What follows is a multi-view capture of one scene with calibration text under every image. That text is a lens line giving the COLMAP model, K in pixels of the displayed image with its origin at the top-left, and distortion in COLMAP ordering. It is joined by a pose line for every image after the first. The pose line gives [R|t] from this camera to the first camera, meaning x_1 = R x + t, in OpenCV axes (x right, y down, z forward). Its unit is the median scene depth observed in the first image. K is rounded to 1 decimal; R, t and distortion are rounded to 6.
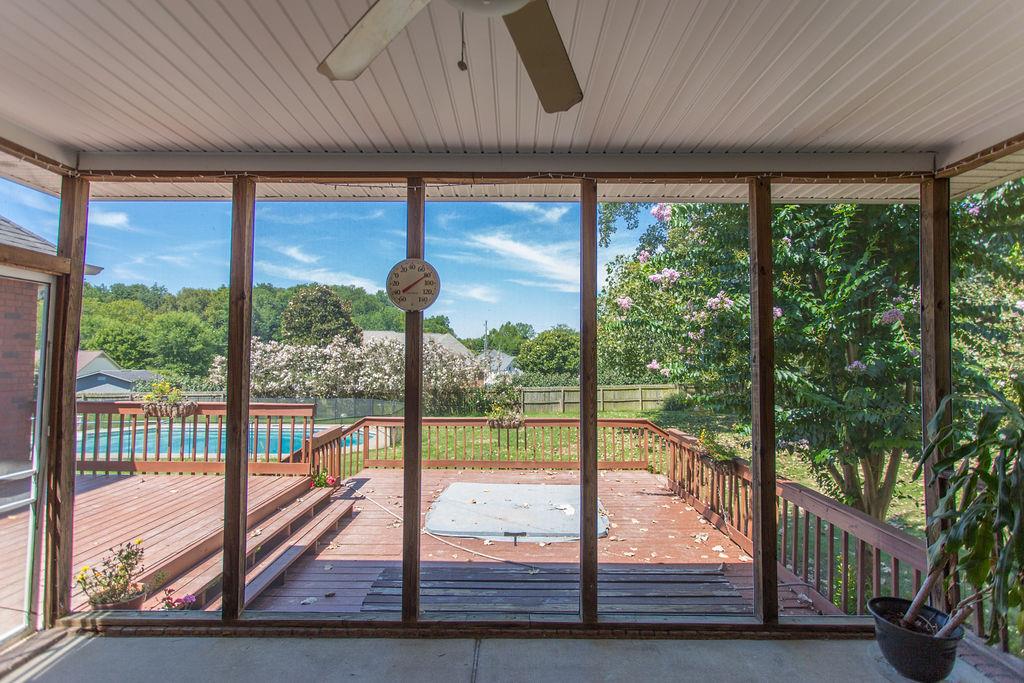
lens RADIAL K [[488.5, 0, 517.2], [0, 488.5, 331.2], [0, 0, 1]] dist [0.001795, 0.002385]
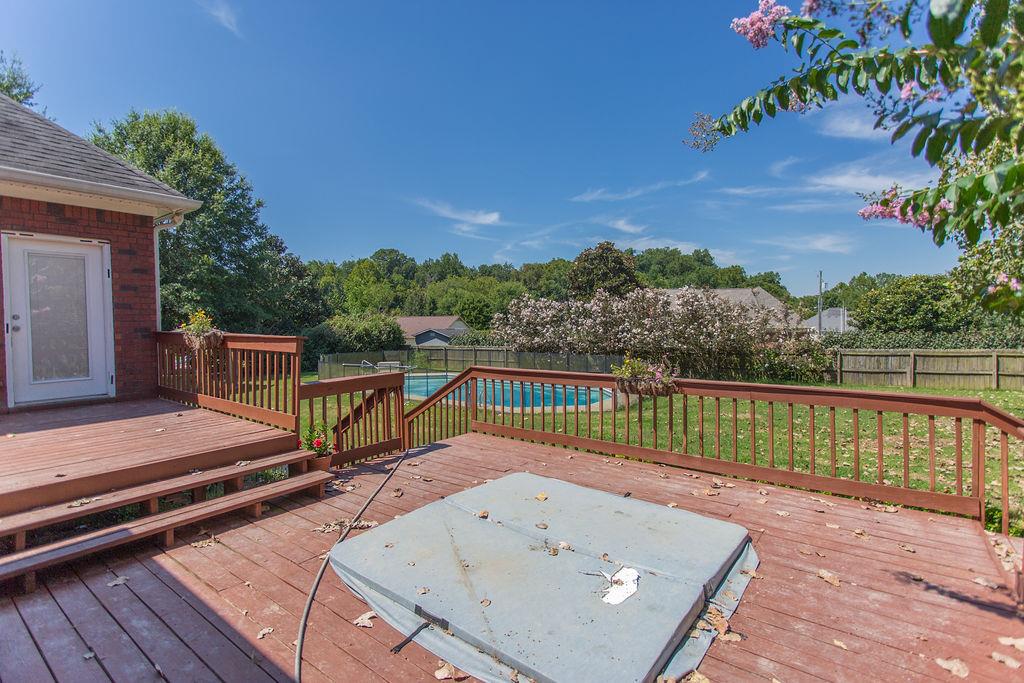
lens RADIAL K [[488.5, 0, 510.6], [0, 488.5, 330.4], [0, 0, 1]] dist [0.001795, 0.002385]
pose [[0.794993, -0.001856, -0.606615, 0.258187], [0.045347, 0.997379, 0.056377, 0.103513], [0.604921, -0.072327, 0.792994, 0.560818]]
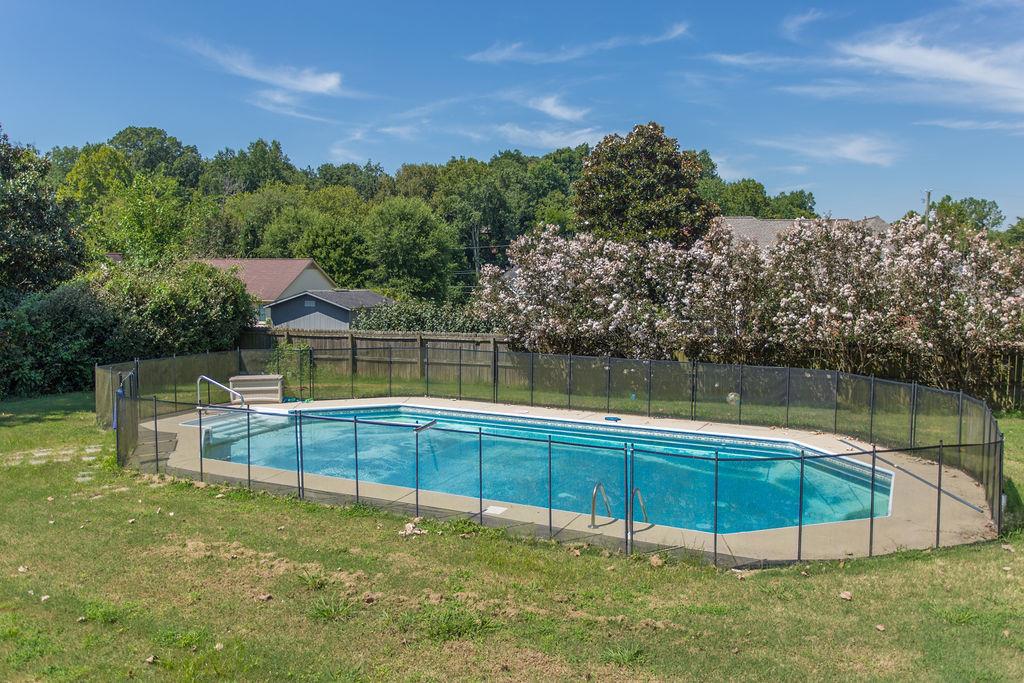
lens RADIAL K [[828.7, 0, 510.0], [0, 828.7, 308.4], [0, 0, 1]] dist [0.019470, -0.002033]
pose [[0.890967, 0.020551, -0.453602, -0.734939], [0.025628, 0.995107, 0.095424, 0.051420], [0.453344, -0.096644, 0.886081, 0.908700]]
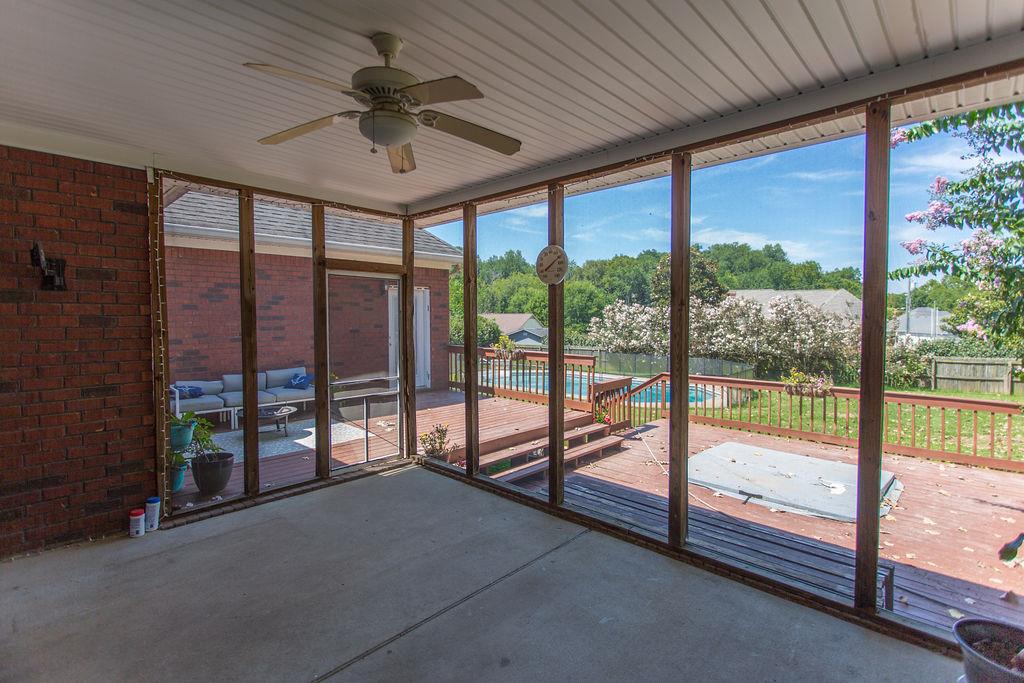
lens RADIAL K [[488.5, 0, 508.9], [0, 488.5, 332.2], [0, 0, 1]] dist [0.001795, 0.002385]
pose [[0.719683, 0.016841, -0.694098, 0.260132], [0.040215, 0.997016, 0.065889, -0.001483], [0.693137, -0.075332, 0.716859, -0.026917]]
